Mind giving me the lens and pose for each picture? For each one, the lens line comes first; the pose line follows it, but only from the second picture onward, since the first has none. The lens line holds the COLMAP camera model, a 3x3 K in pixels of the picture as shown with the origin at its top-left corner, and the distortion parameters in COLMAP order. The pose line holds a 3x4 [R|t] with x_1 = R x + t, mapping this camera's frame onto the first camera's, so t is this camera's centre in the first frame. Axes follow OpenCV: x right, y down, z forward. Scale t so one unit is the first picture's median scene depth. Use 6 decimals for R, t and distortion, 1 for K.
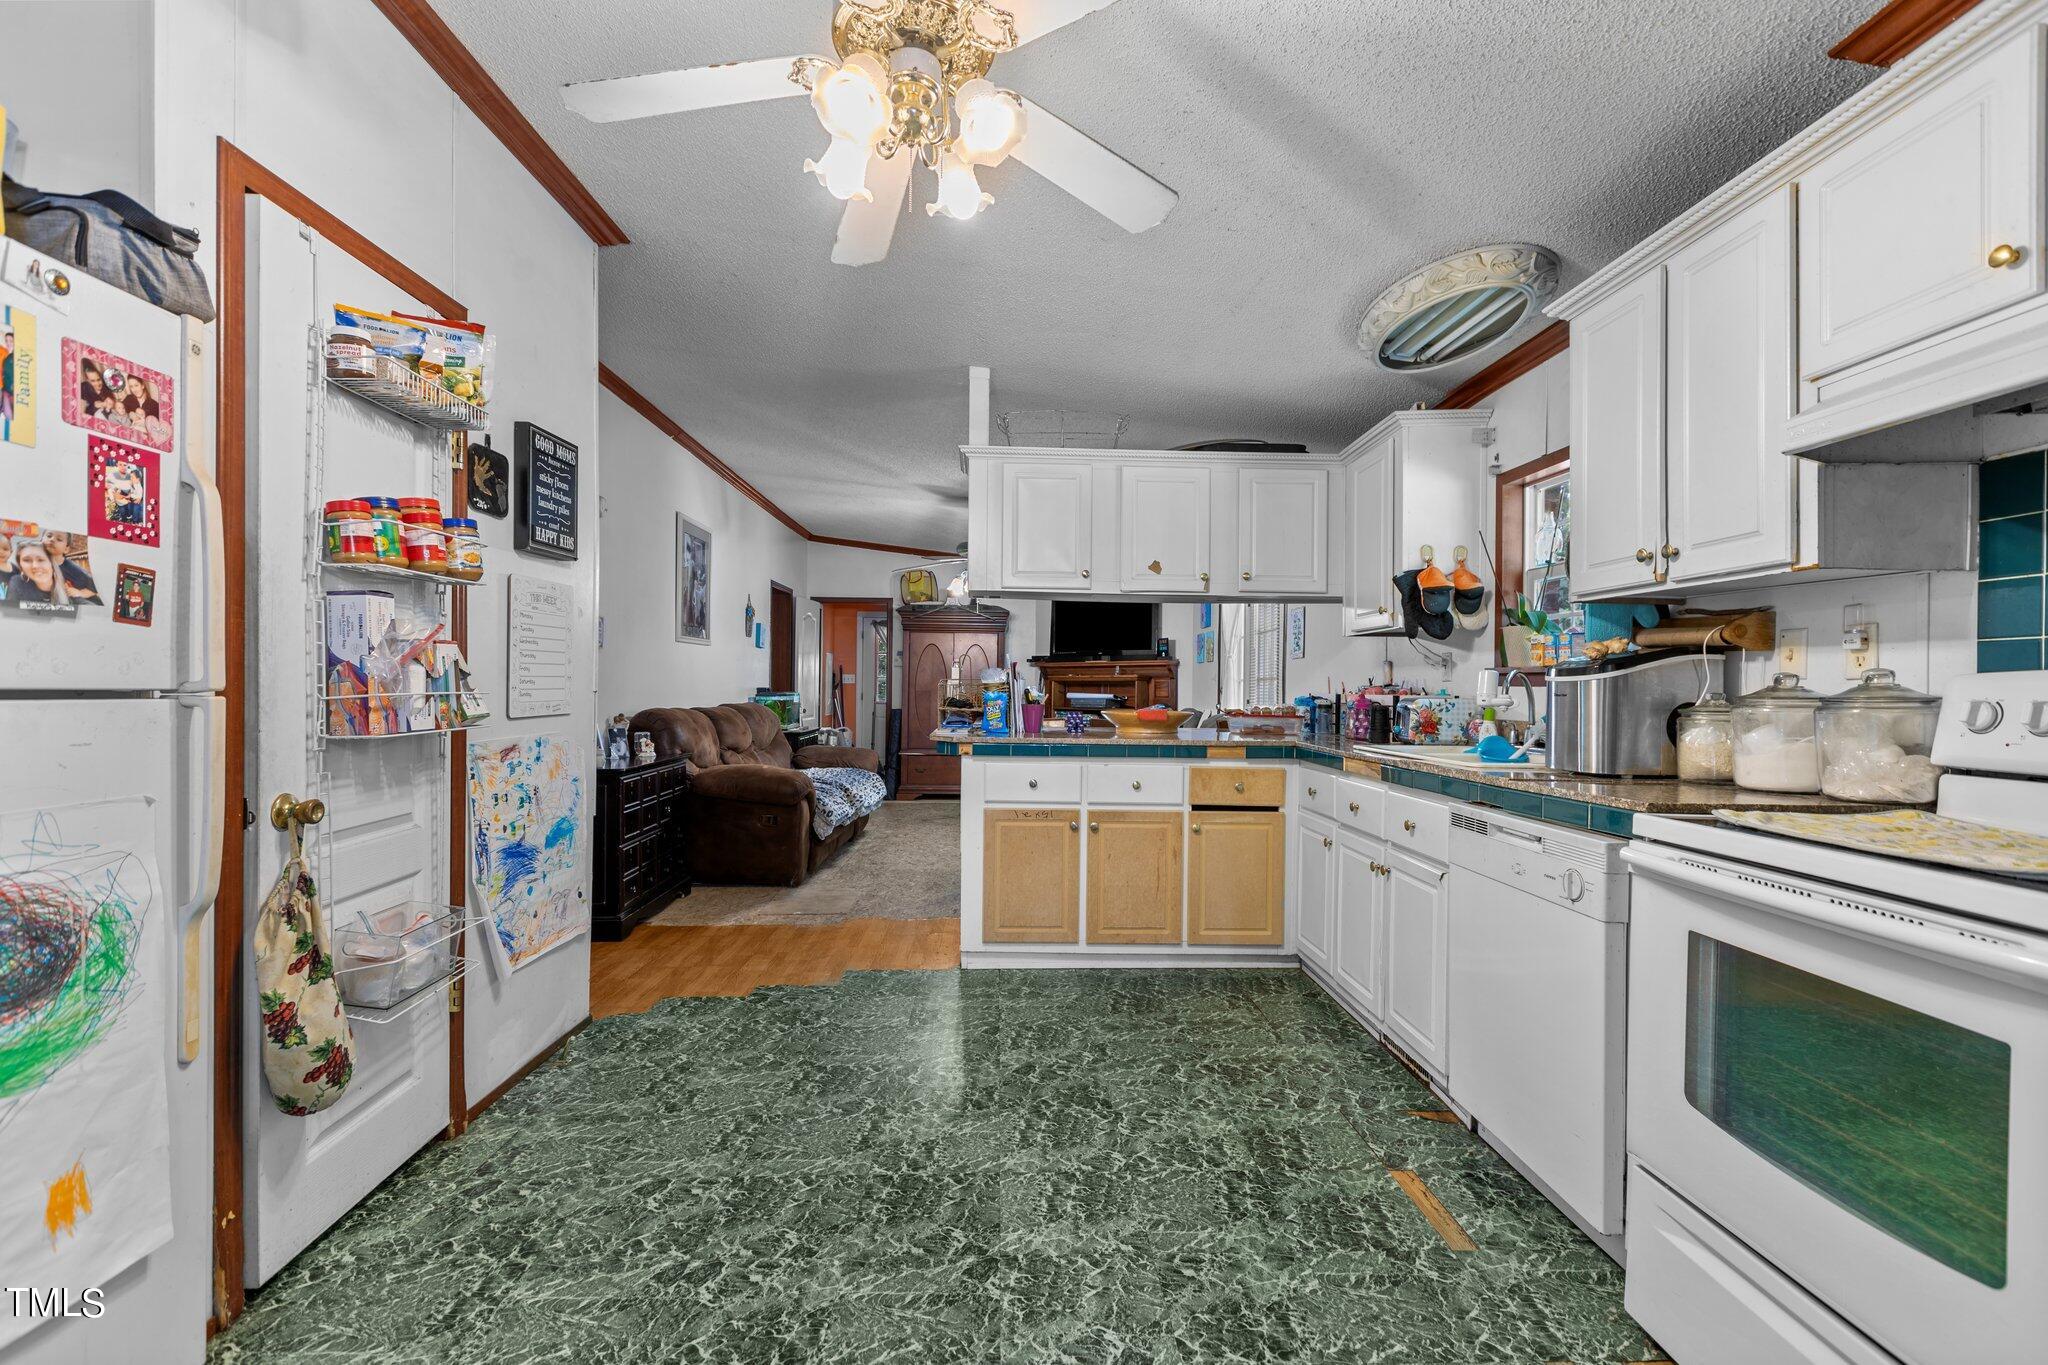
lens RADIAL K [[906.5, 0, 1039.4], [0, 906.5, 679.0], [0, 0, 1]] dist [0.003354, 0.000128]
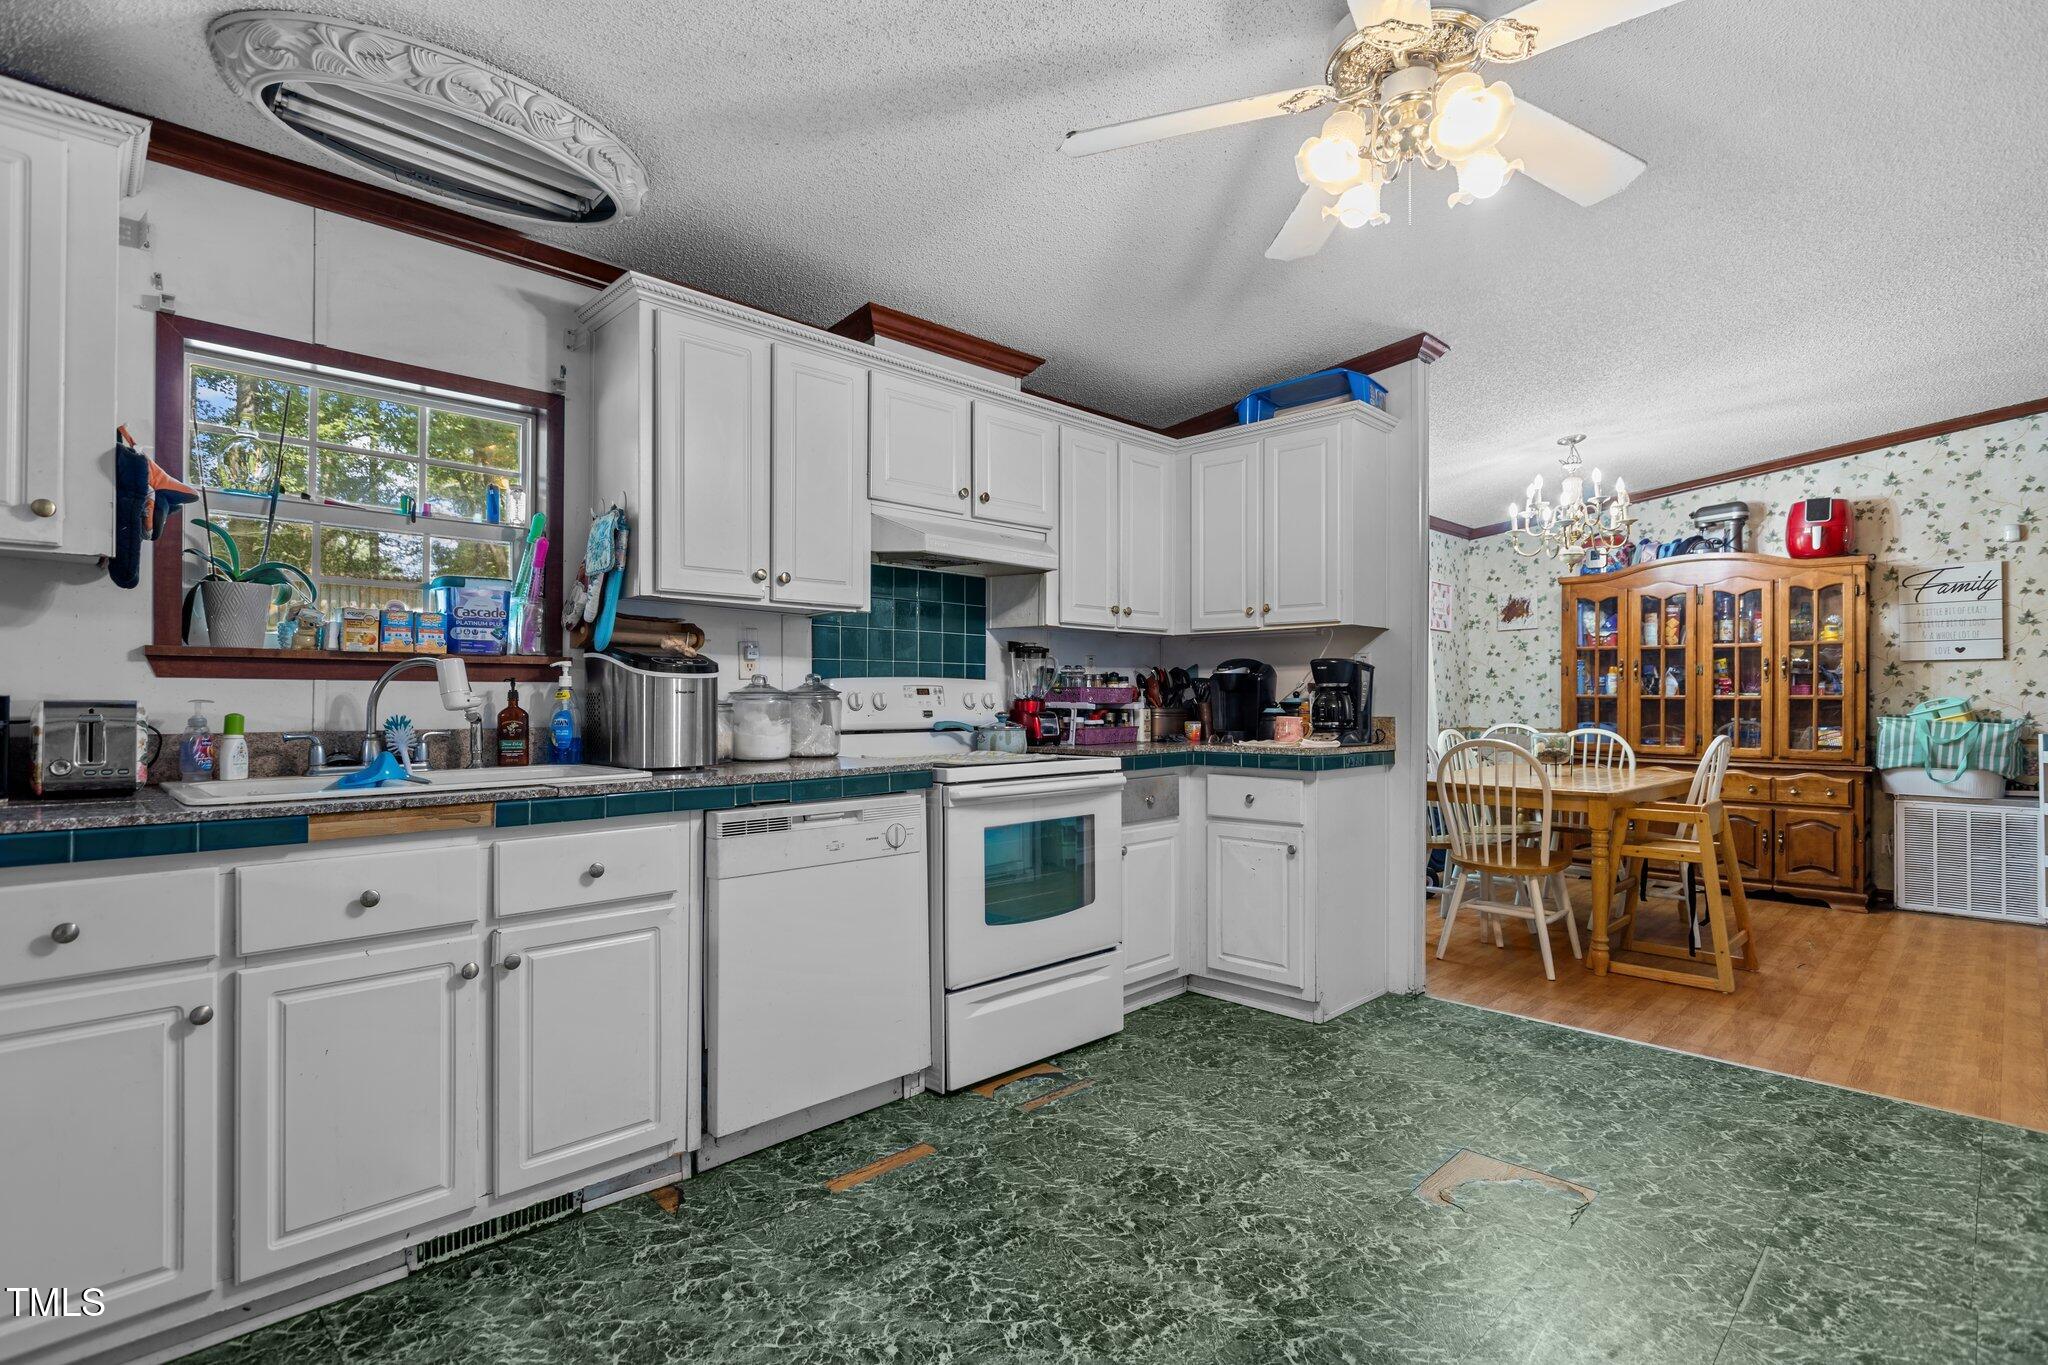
lens RADIAL K [[1021.5, 0, 1002.0], [0, 1021.5, 689.4], [0, 0, 1]] dist [-0.001072, -0.001934]
pose [[-0.673979, -0.008571, 0.738701, -0.336809], [-0.017158, 0.999845, -0.004055, 0.009345], [-0.738551, -0.015408, -0.674021, 1.037485]]
